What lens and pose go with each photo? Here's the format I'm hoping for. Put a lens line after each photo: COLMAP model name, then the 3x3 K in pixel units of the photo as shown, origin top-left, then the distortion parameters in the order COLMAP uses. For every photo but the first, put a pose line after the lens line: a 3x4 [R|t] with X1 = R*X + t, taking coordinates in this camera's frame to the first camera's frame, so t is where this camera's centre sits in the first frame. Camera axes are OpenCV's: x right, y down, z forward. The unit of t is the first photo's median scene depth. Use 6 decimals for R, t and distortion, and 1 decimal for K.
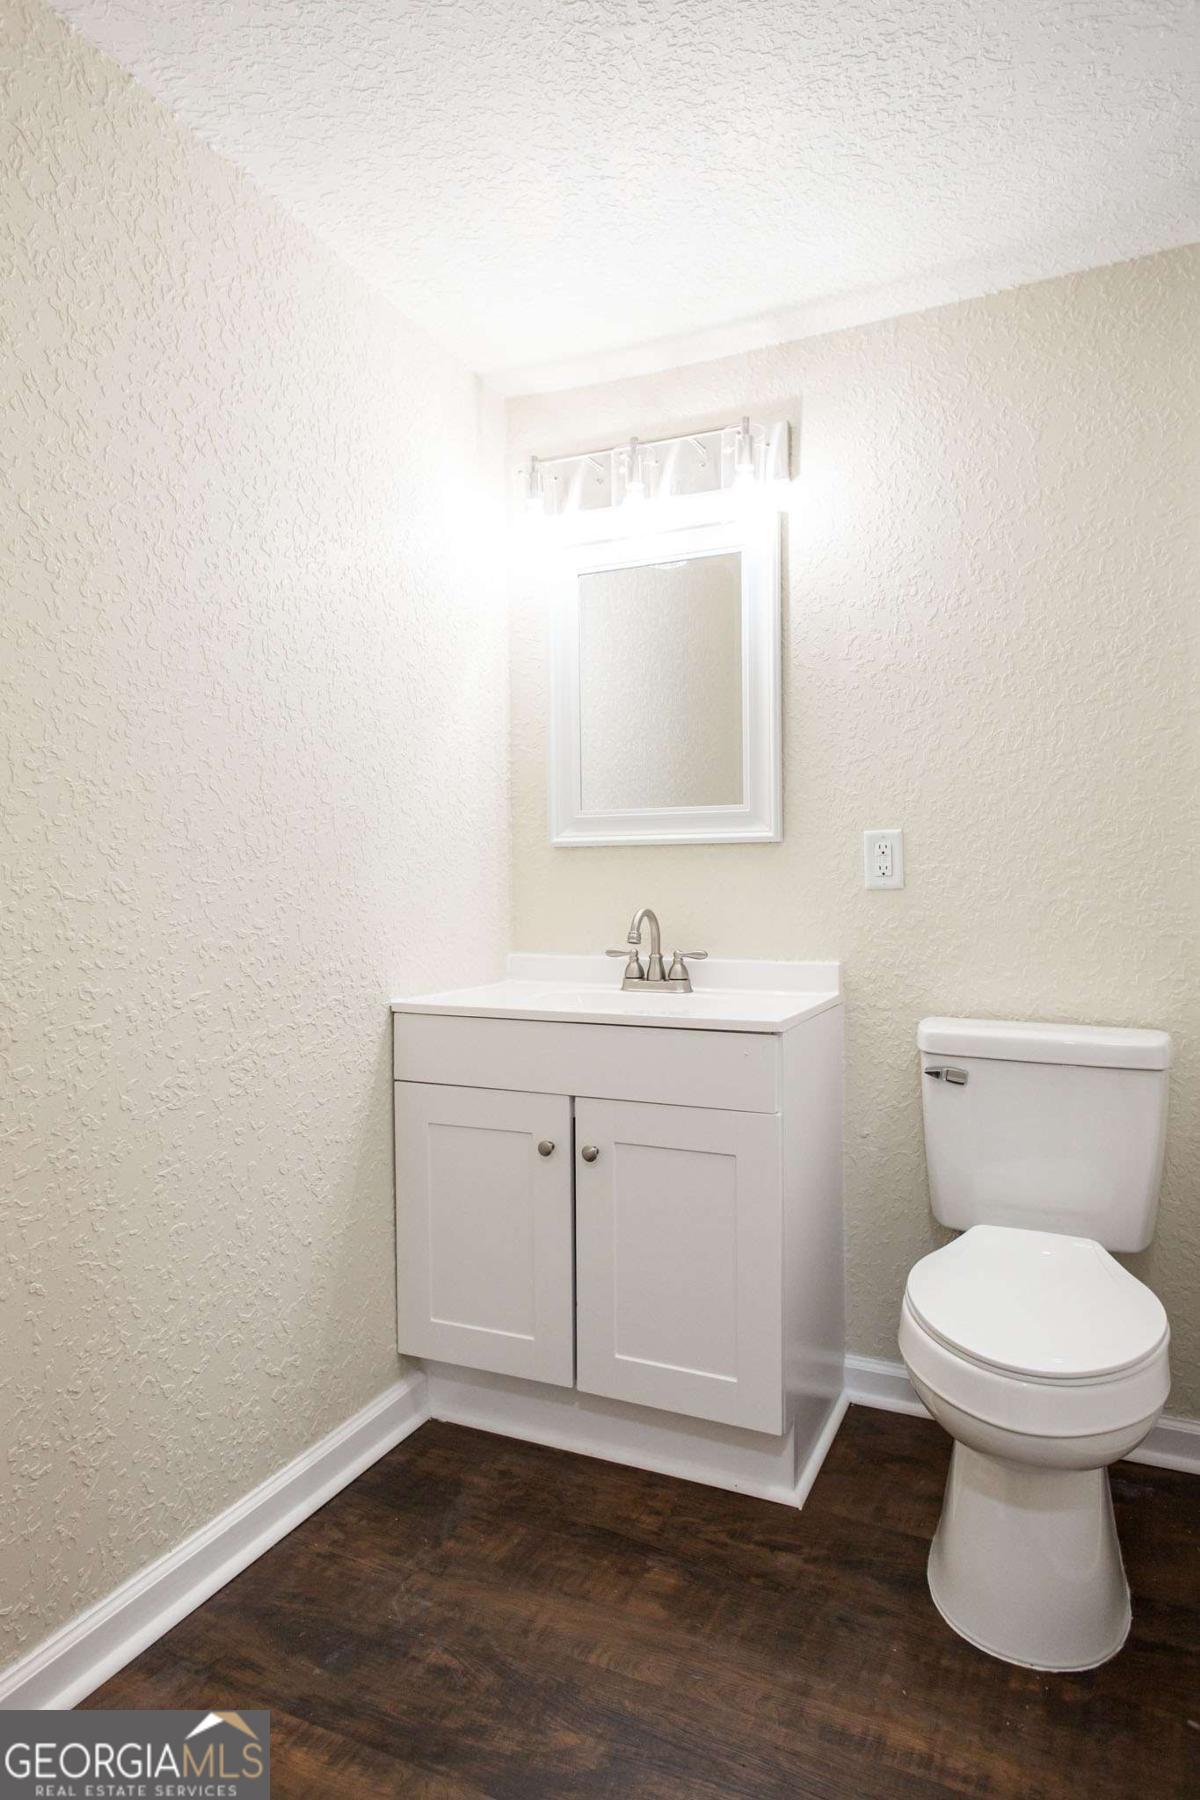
lens RADIAL K [[1007.1, 0, 596.1], [0, 1007.1, 819.3], [0, 0, 1]] dist [0.020796, -0.002766]
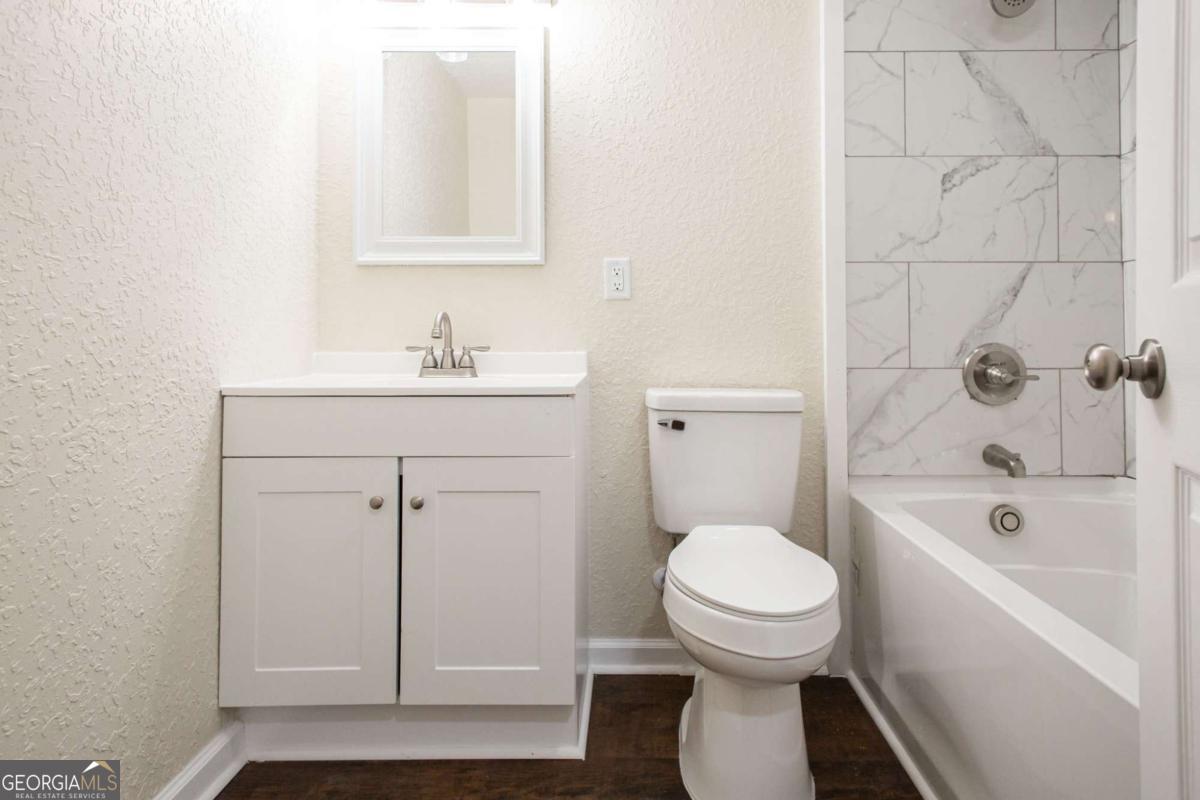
lens RADIAL K [[701.1, 0, 599.4], [0, 701.1, 270.2], [0, 0, 1]] dist [0.023366, -0.001392]
pose [[0.917916, 0.040835, 0.394669, -0.142413], [-0.029054, 0.998937, -0.035782, 0.072937], [-0.395710, 0.021378, 0.918126, 0.125996]]
